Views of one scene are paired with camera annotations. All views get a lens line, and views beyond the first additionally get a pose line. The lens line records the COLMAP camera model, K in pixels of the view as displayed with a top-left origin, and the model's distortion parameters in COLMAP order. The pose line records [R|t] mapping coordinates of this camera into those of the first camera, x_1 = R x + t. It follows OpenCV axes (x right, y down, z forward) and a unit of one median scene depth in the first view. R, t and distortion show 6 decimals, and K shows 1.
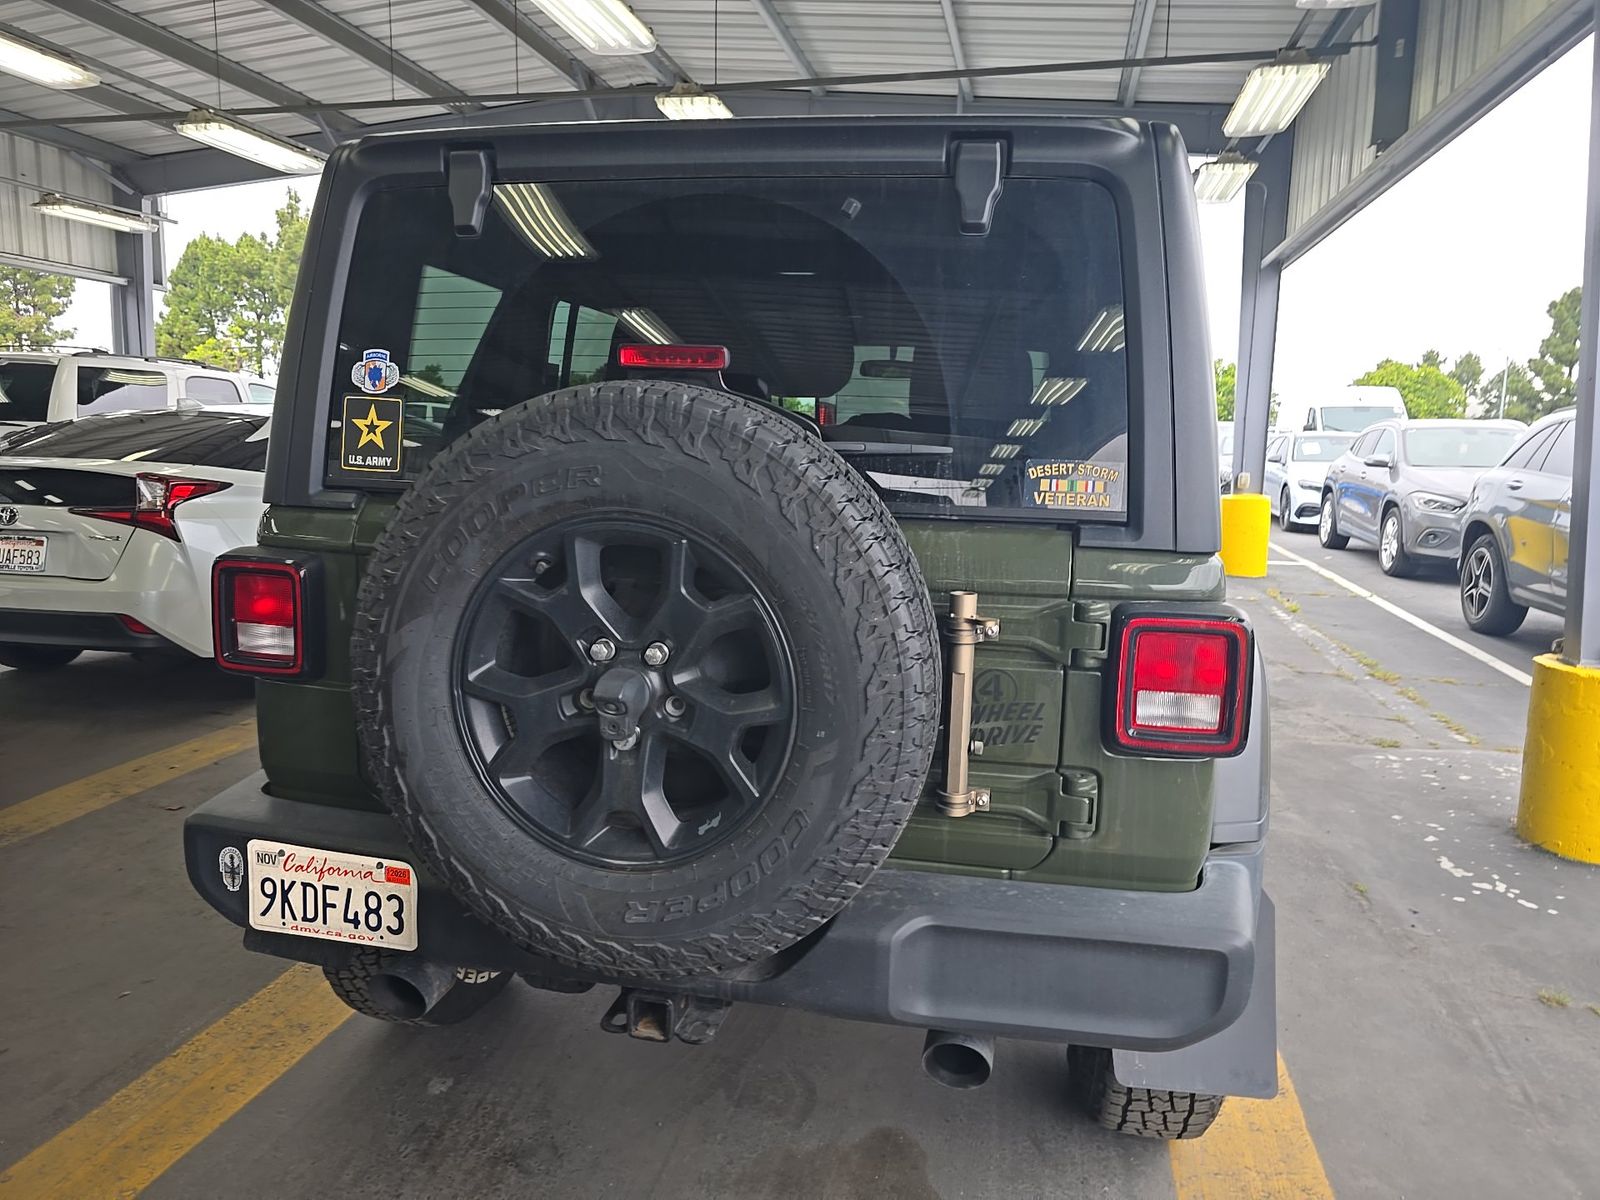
lens RADIAL K [[1088.7, 0, 800.0], [0, 1088.7, 600.0], [0, 0, 1]] dist [-0.000682, -0.000121]
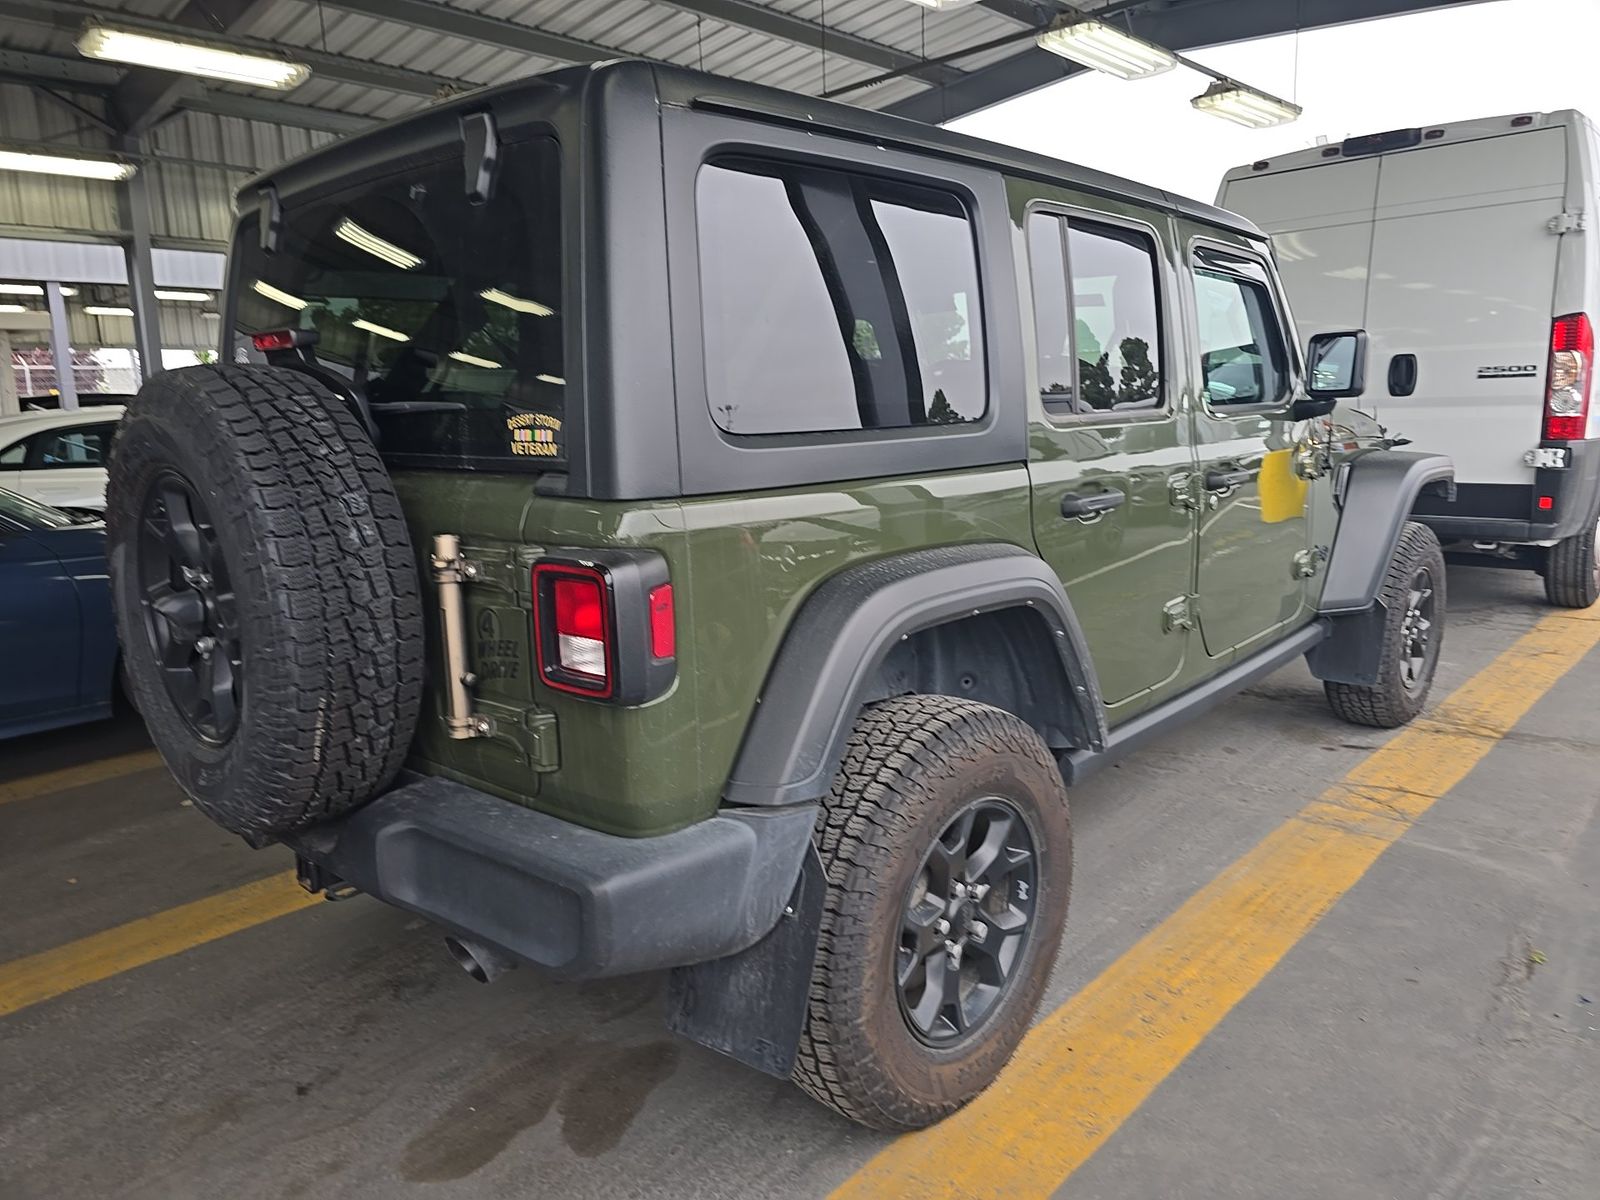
lens RADIAL K [[1088.7, 0, 800.0], [0, 1088.7, 600.0], [0, 0, 1]] dist [-0.000682, -0.000121]
pose [[0.860016, 0.051174, -0.507694, 0.994735], [-0.030210, 0.998319, 0.049453, -0.006960], [0.509372, -0.027193, 0.860117, 0.225869]]
